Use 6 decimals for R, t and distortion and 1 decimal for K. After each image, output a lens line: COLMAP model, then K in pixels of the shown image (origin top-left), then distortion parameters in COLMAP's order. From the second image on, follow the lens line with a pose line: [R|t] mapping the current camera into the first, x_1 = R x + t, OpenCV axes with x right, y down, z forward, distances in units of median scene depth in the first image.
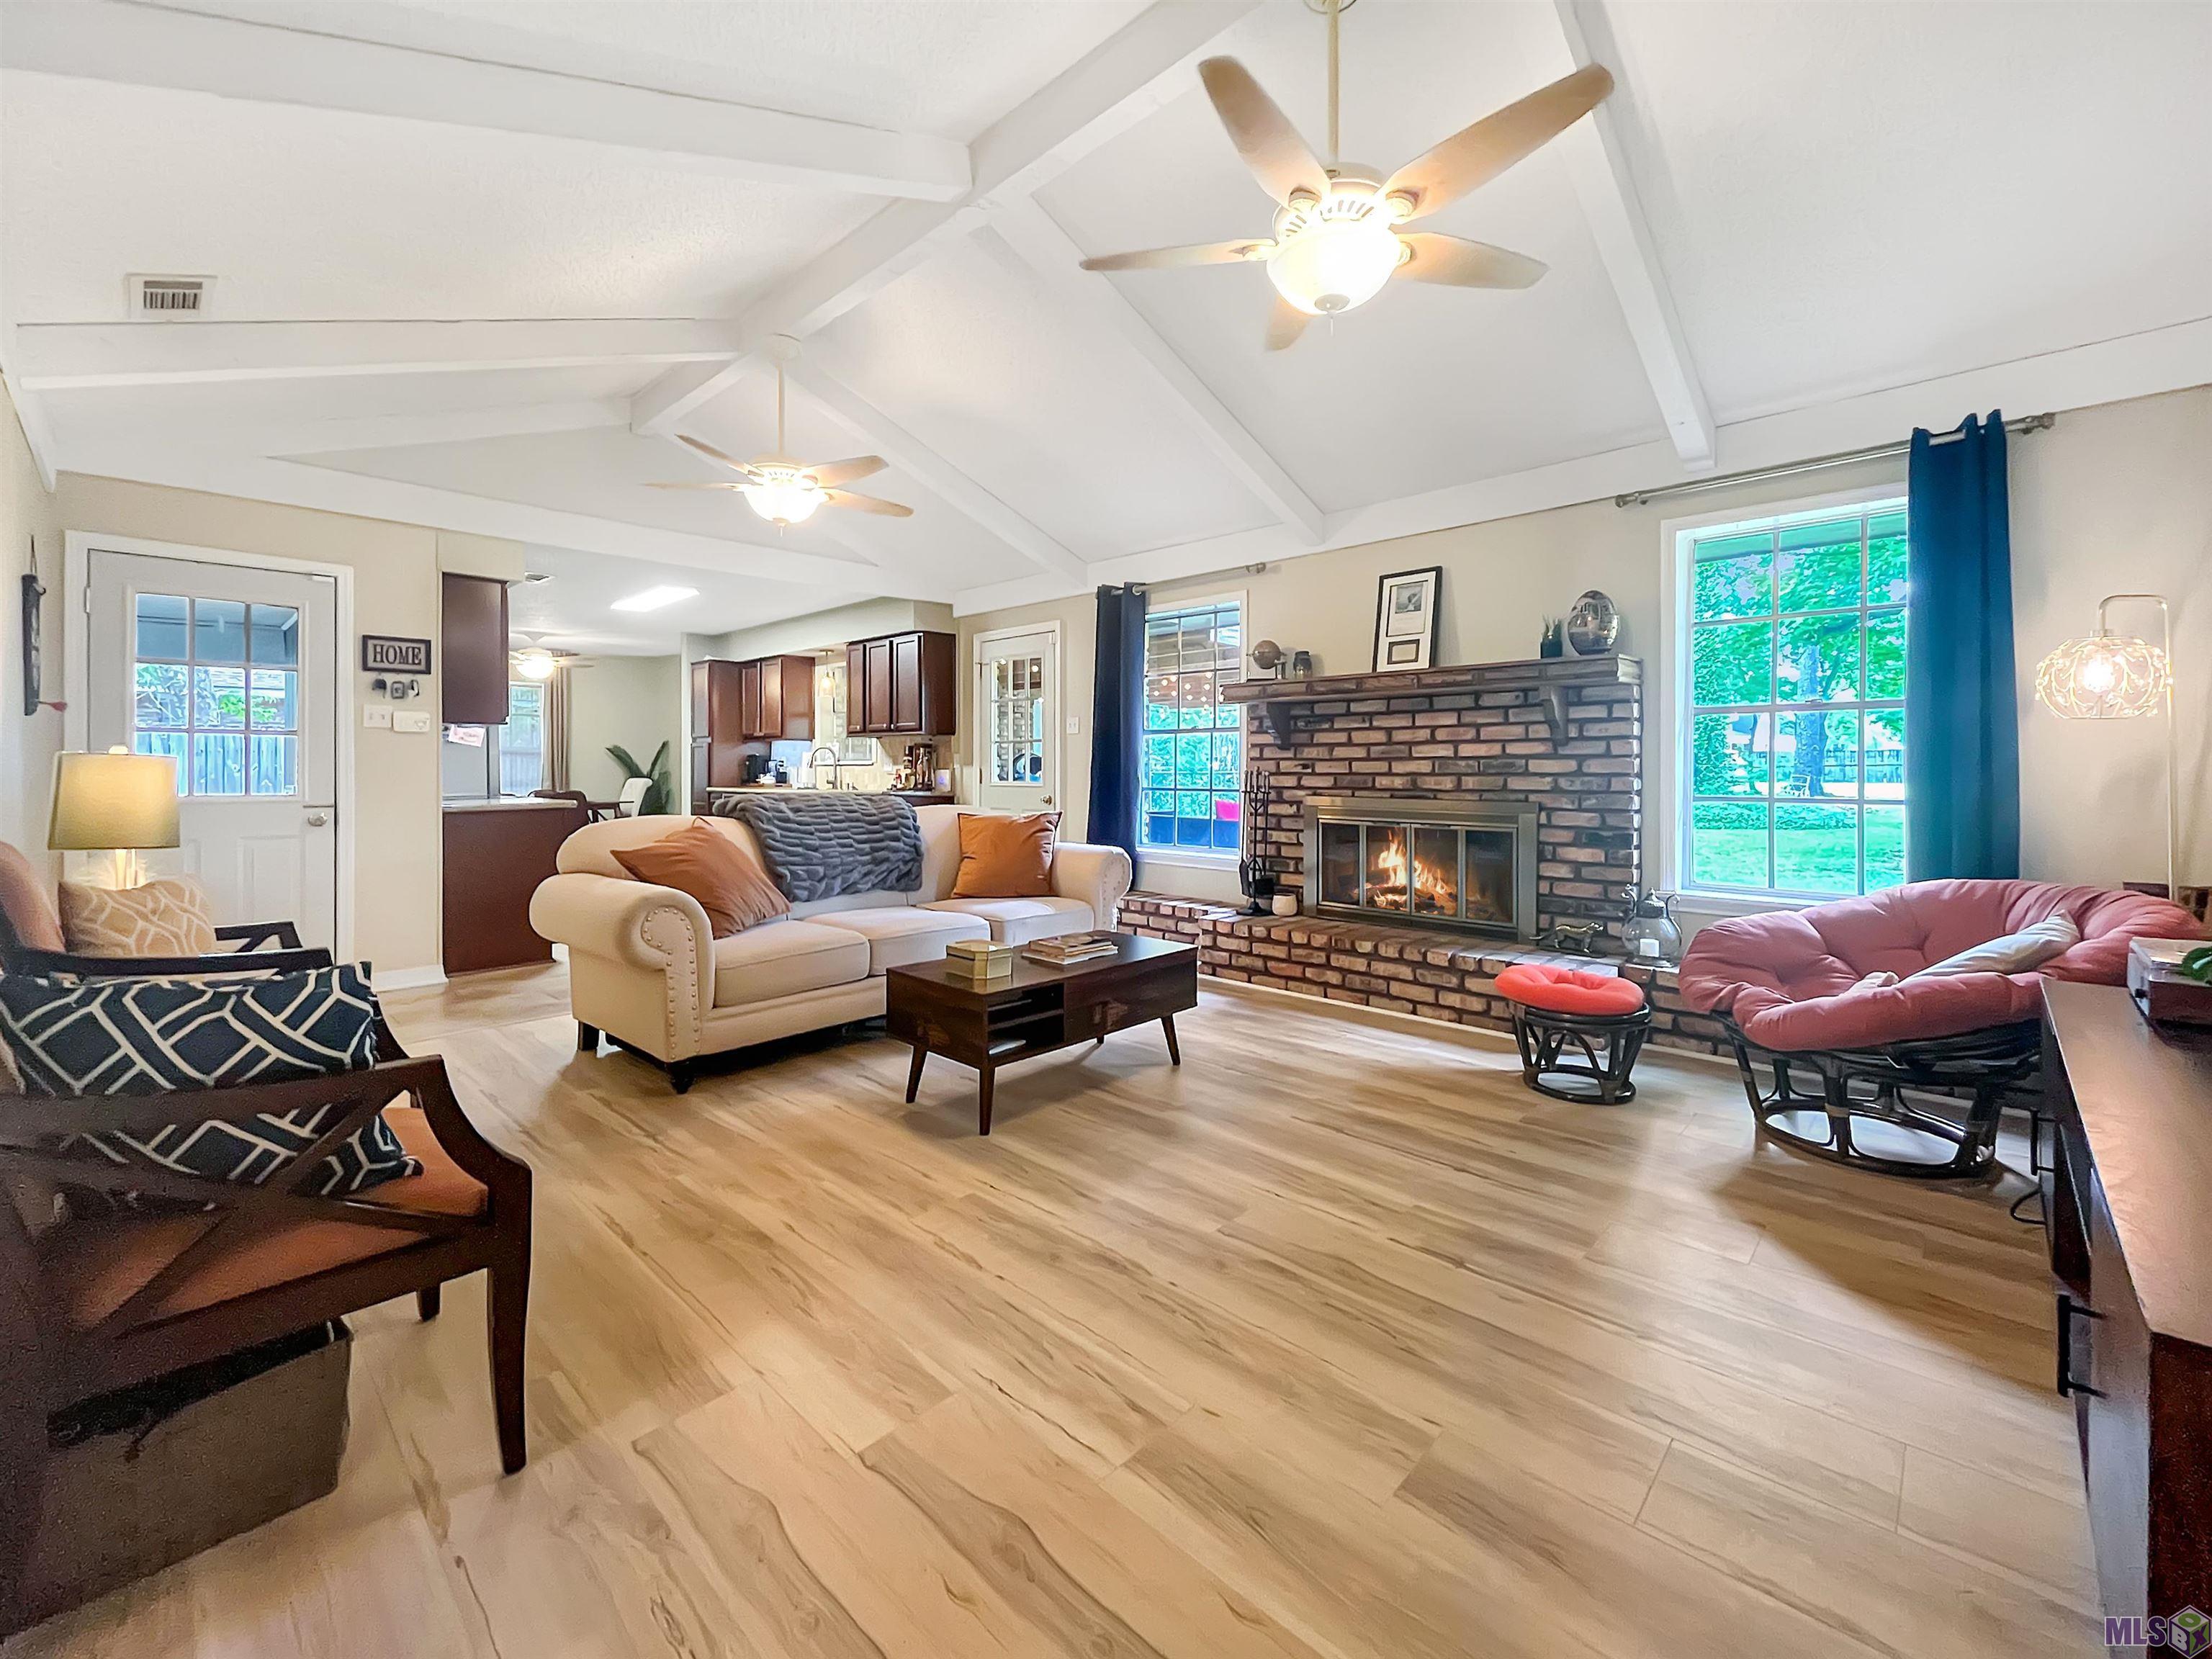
lens RADIAL K [[926.6, 0, 1122.6], [0, 926.6, 788.0], [0, 0, 1]] dist [0.000343, 0.000102]
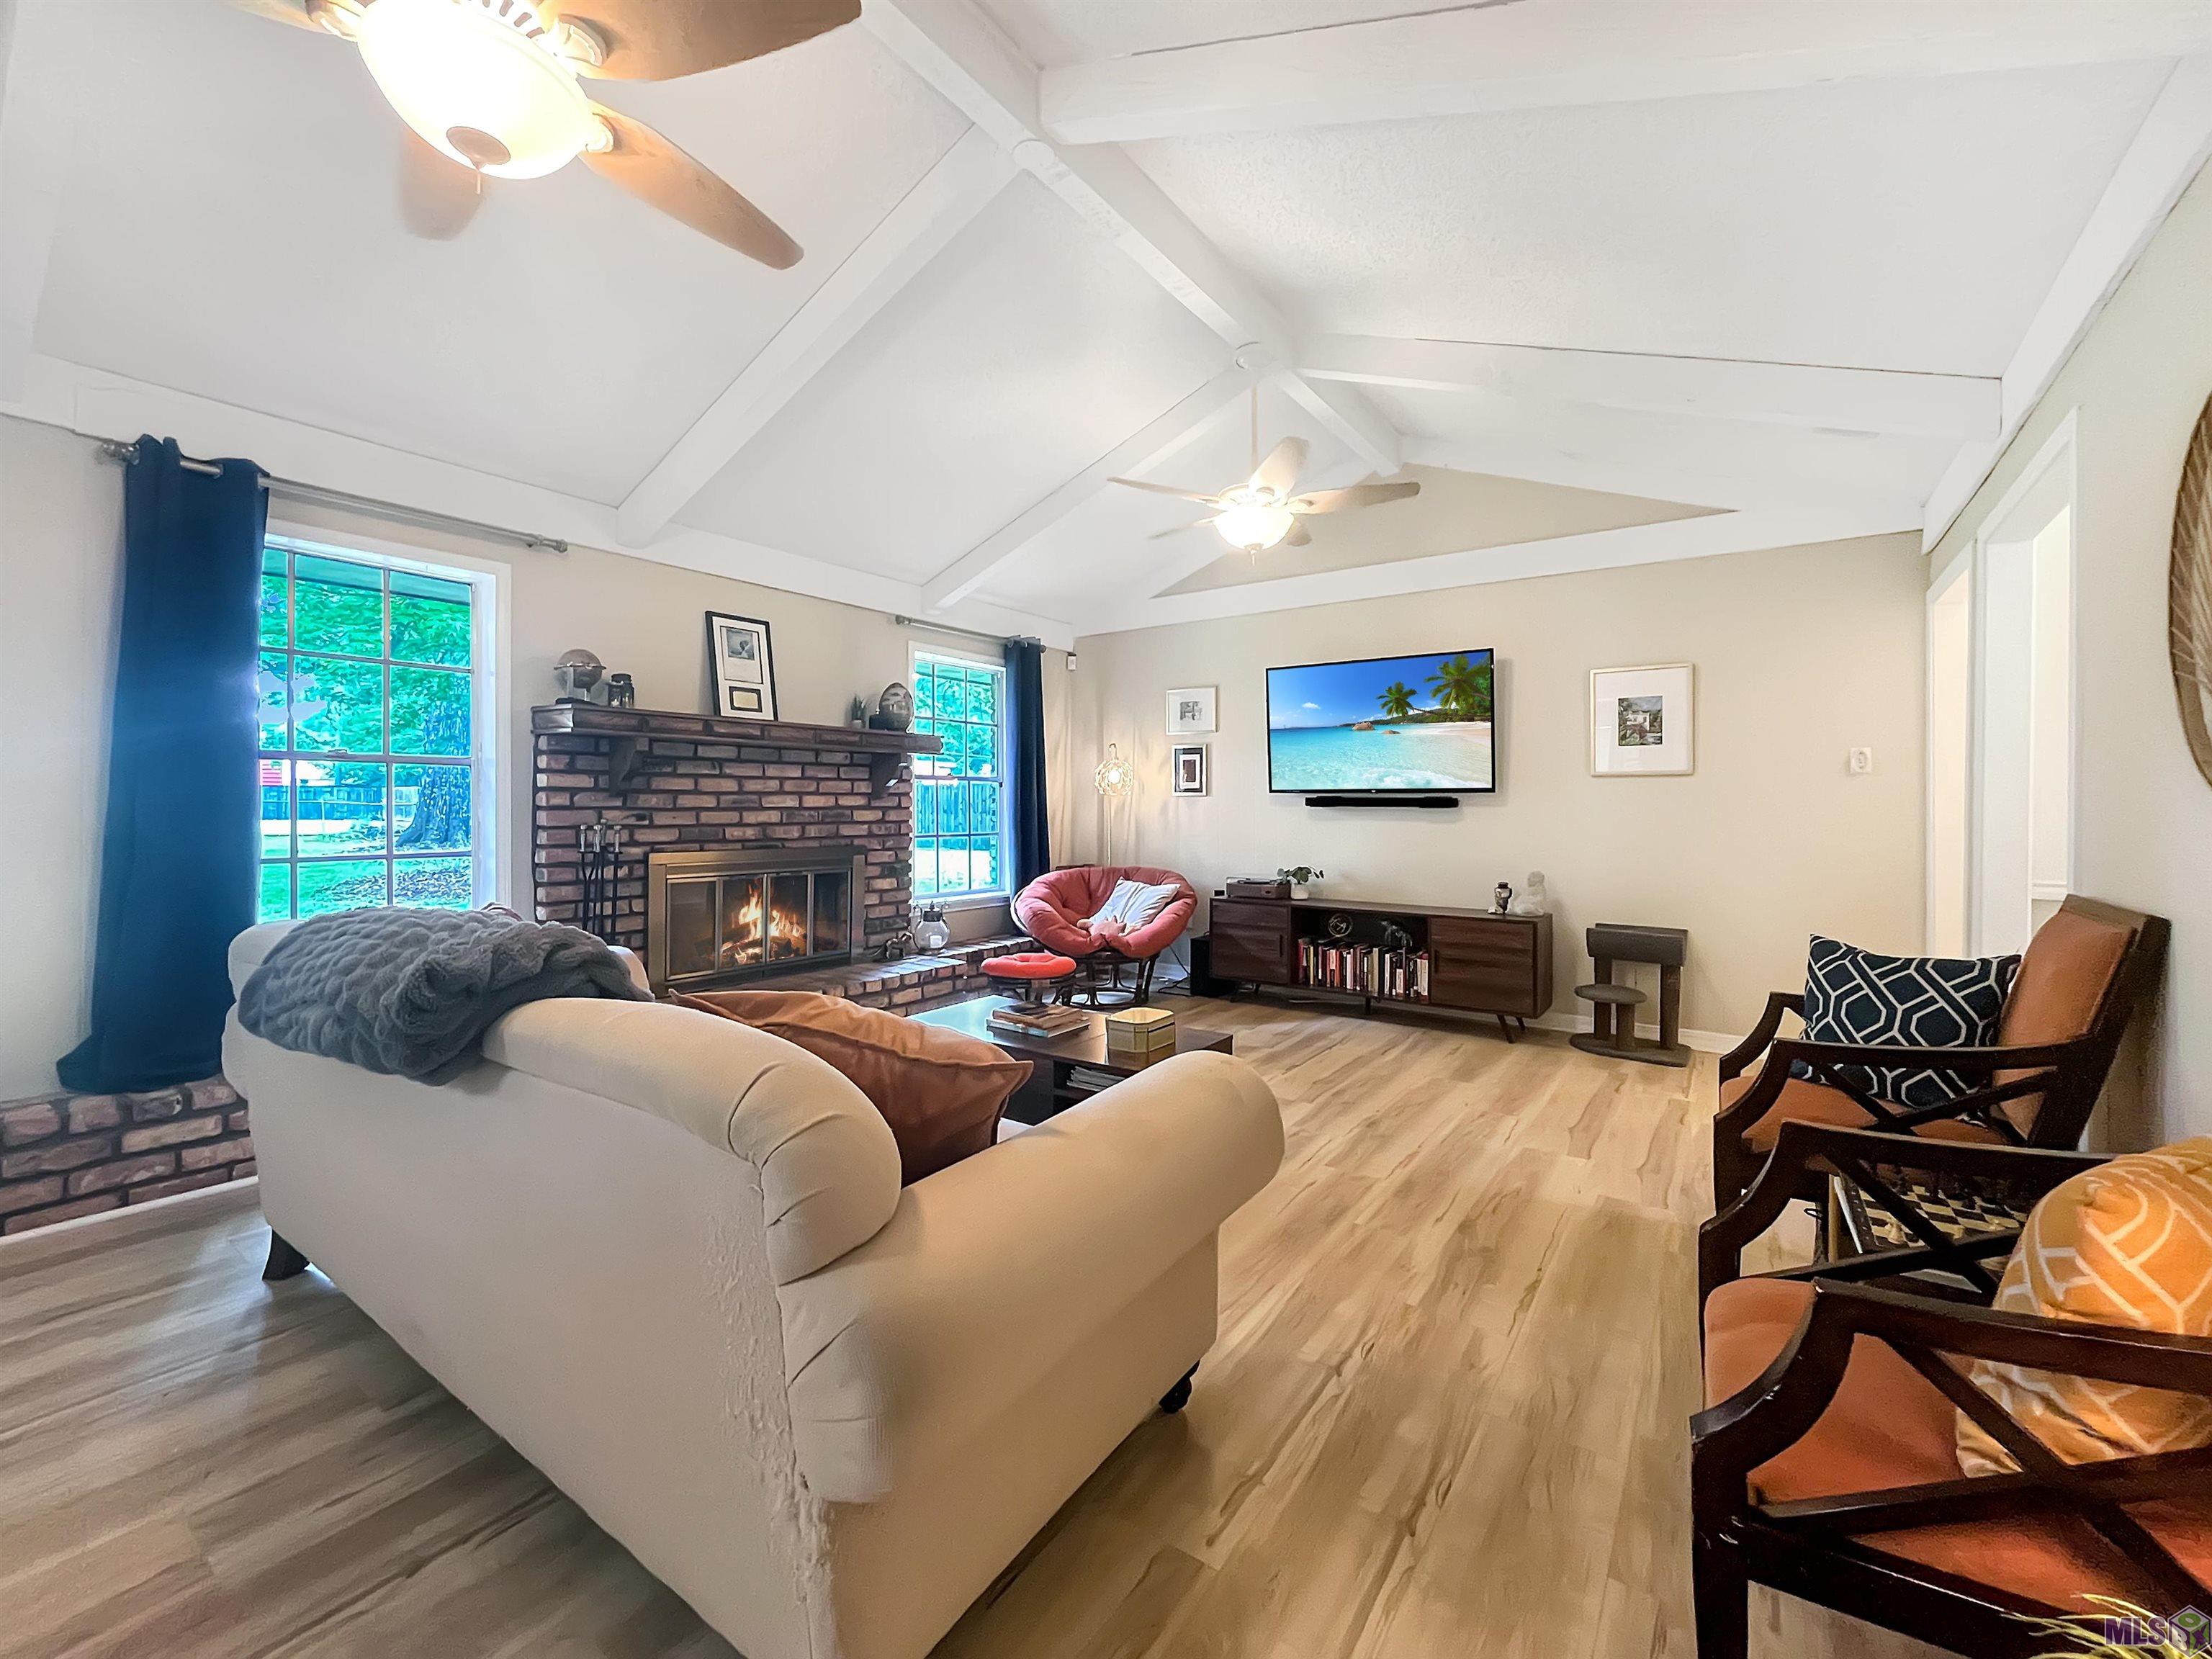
lens RADIAL K [[893.2, 0, 1106.0], [0, 893.2, 829.5], [0, 0, 1]] dist [0.001330, -0.000007]
pose [[-0.128860, -0.026808, 0.991300, -0.726332], [0.017498, 0.999417, 0.029302, -0.032758], [-0.991508, 0.021122, -0.128316, 0.795754]]
